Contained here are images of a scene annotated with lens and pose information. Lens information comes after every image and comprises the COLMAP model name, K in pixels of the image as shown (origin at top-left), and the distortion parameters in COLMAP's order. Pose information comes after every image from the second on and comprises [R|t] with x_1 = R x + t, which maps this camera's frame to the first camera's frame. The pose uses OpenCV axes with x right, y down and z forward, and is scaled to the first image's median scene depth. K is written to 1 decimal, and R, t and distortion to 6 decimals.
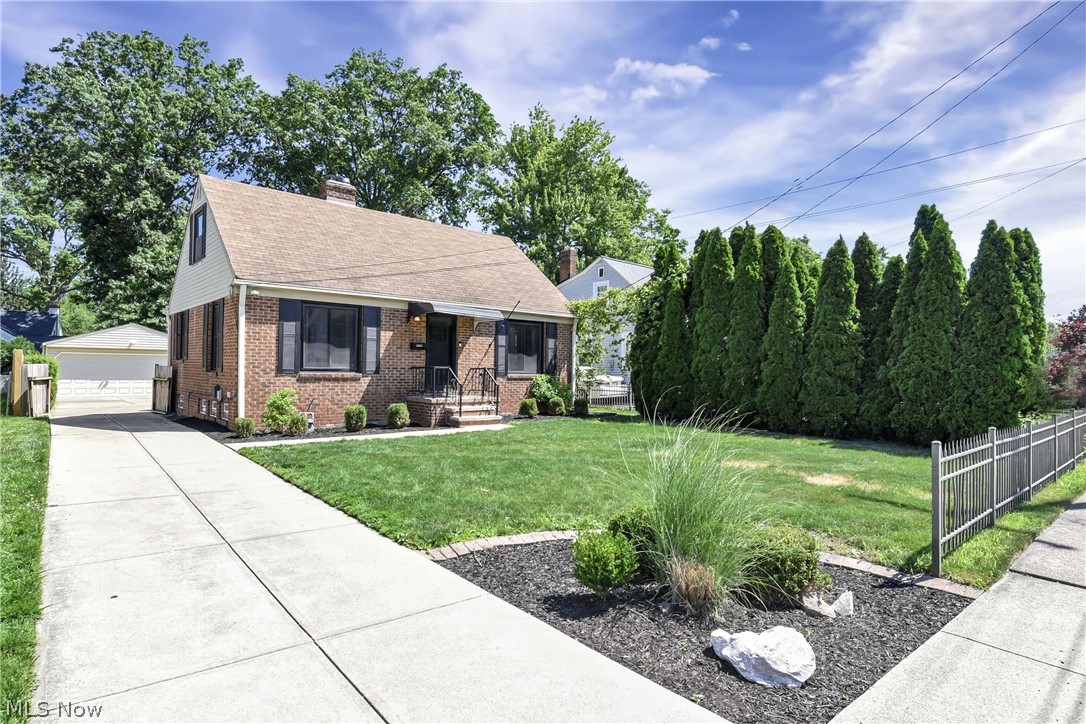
lens RADIAL K [[570.3, 0, 543.0], [0, 570.3, 362.0], [0, 0, 1]] dist [-0.001680, -0.000563]
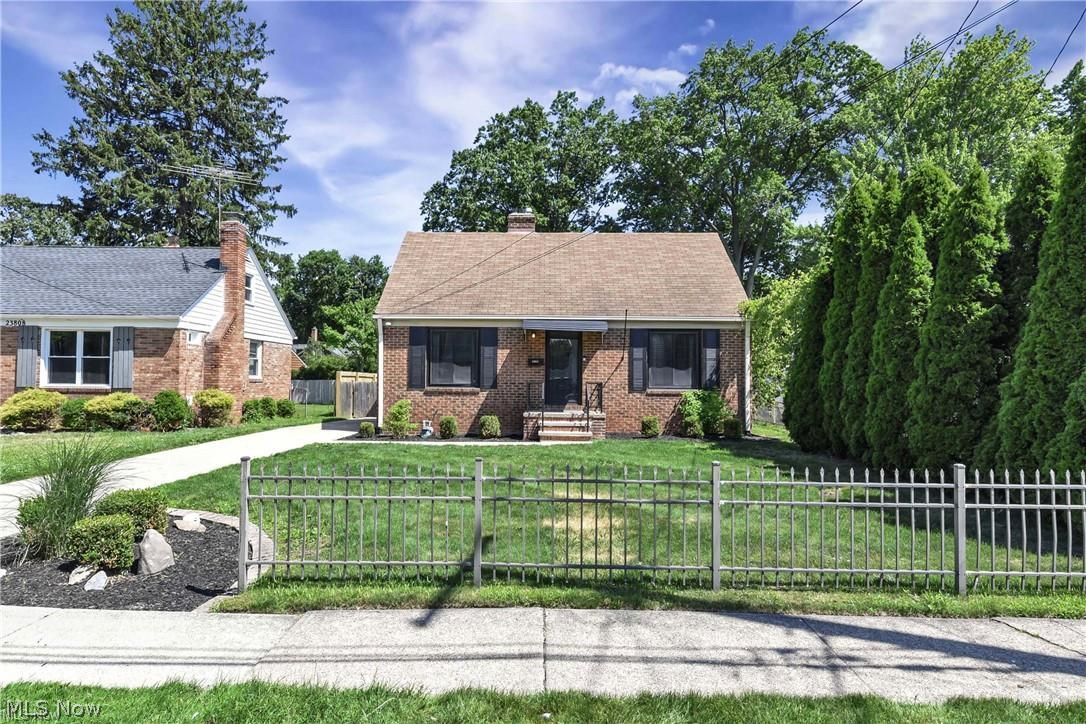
lens RADIAL K [[631.8, 0, 543.8], [0, 631.8, 371.3], [0, 0, 1]] dist [0.002616, -0.000450]
pose [[0.737124, -0.017401, -0.675533, 0.560632], [0.010292, 0.999842, -0.014525, 0.005822], [0.675679, 0.003754, 0.737186, 0.162307]]
